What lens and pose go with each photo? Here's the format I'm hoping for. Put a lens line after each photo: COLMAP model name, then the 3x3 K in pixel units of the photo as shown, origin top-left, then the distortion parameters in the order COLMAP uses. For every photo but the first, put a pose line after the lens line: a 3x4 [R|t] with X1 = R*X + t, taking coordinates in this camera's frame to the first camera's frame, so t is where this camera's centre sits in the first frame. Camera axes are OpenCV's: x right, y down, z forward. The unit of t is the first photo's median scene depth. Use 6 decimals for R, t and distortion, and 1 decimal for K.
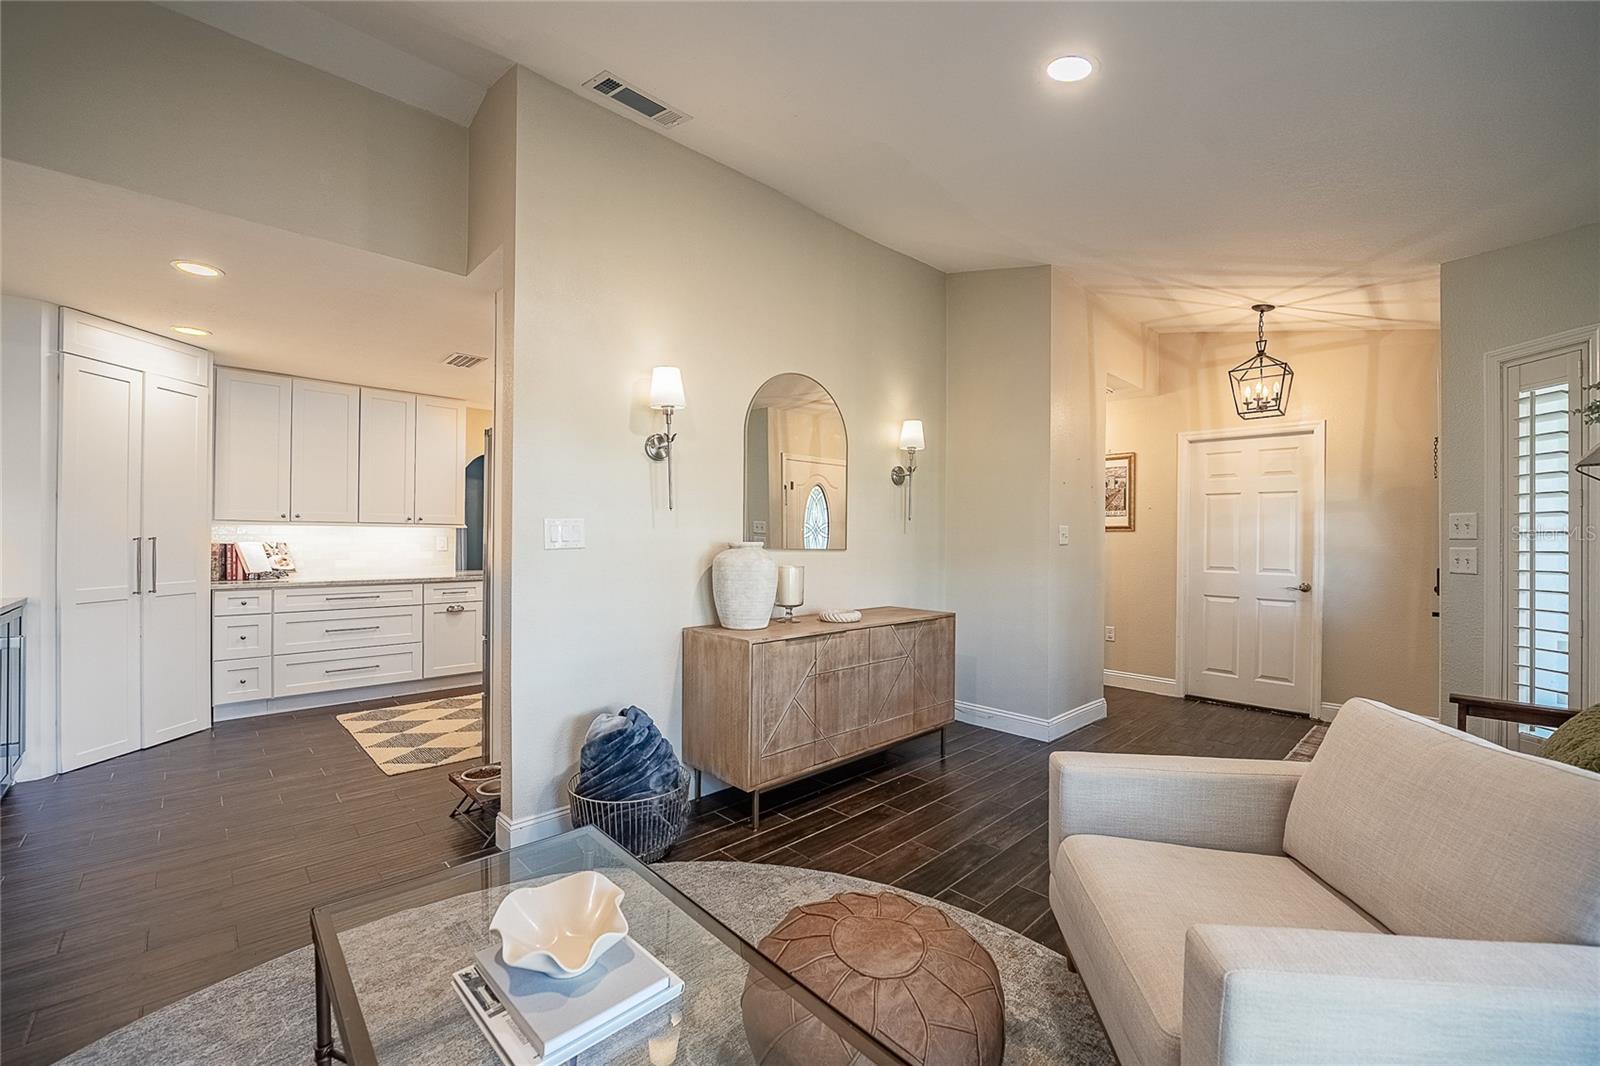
lens RADIAL K [[654.9, 0, 801.7], [0, 654.9, 530.9], [0, 0, 1]] dist [-0.004516, -0.000383]
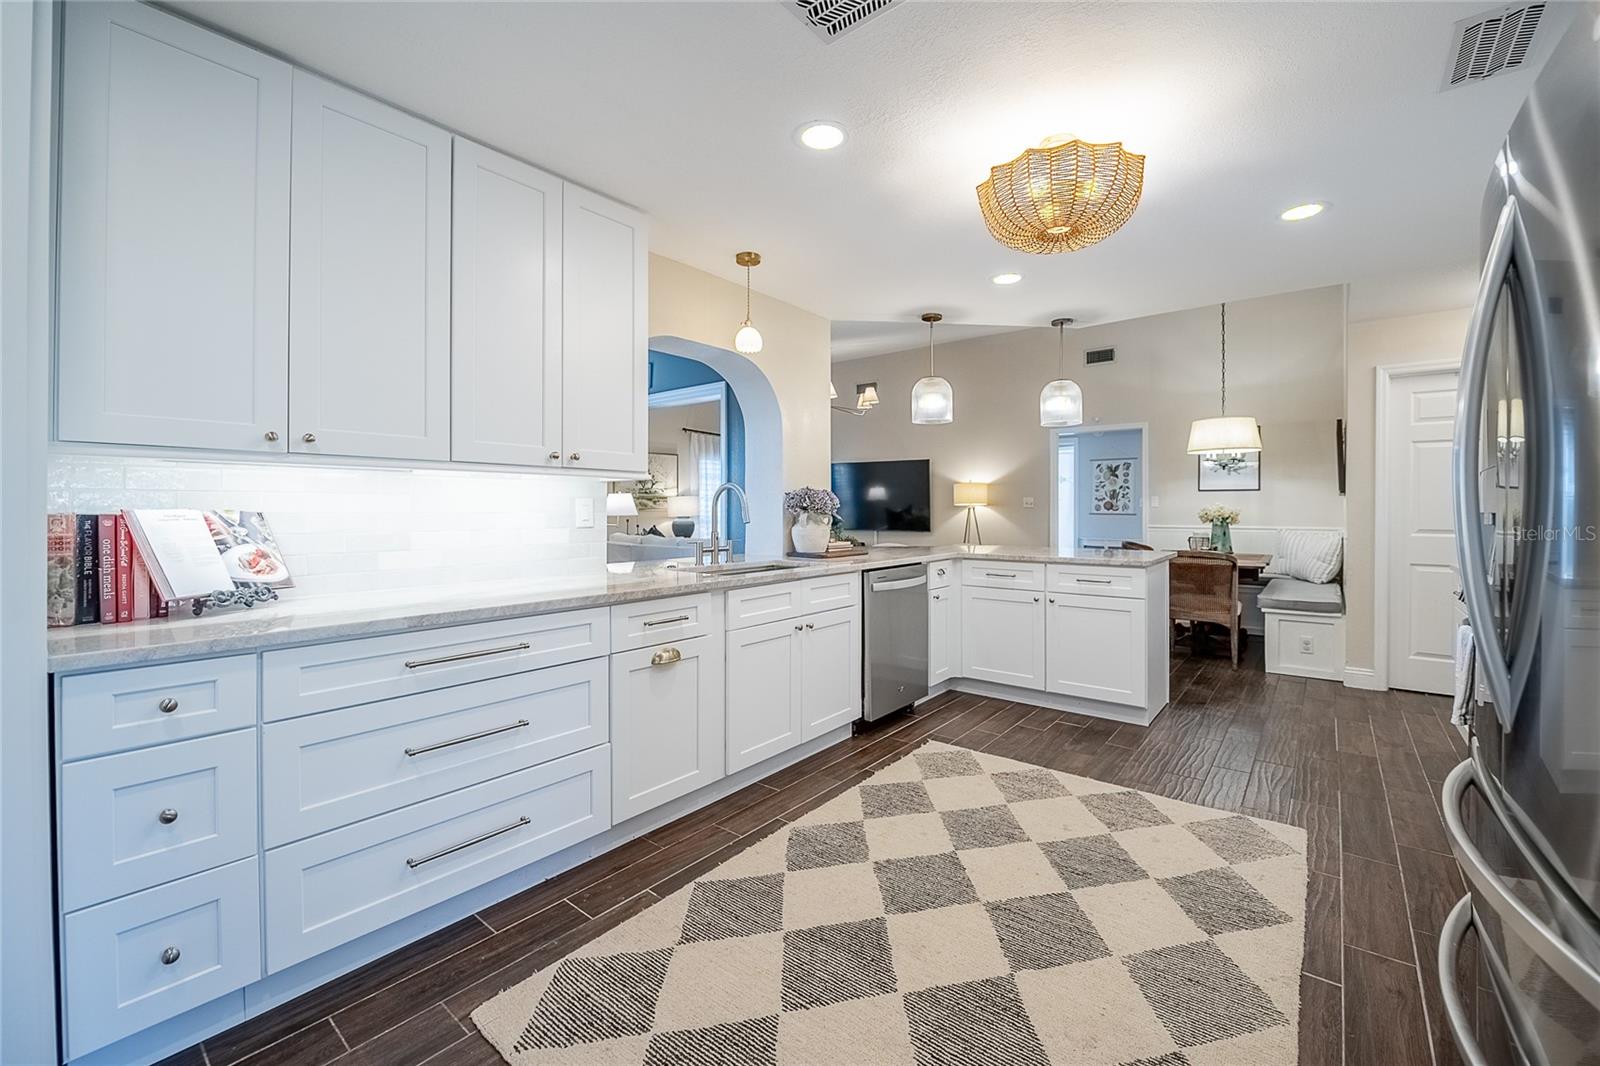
lens RADIAL K [[654.9, 0, 794.7], [0, 654.9, 507.2], [0, 0, 1]] dist [-0.004516, -0.000383]
pose [[0.993194, -0.010496, 0.115998, -0.548474], [0.009627, 0.999921, 0.008045, 0.015910], [-0.116073, -0.006874, 0.993217, 0.608001]]
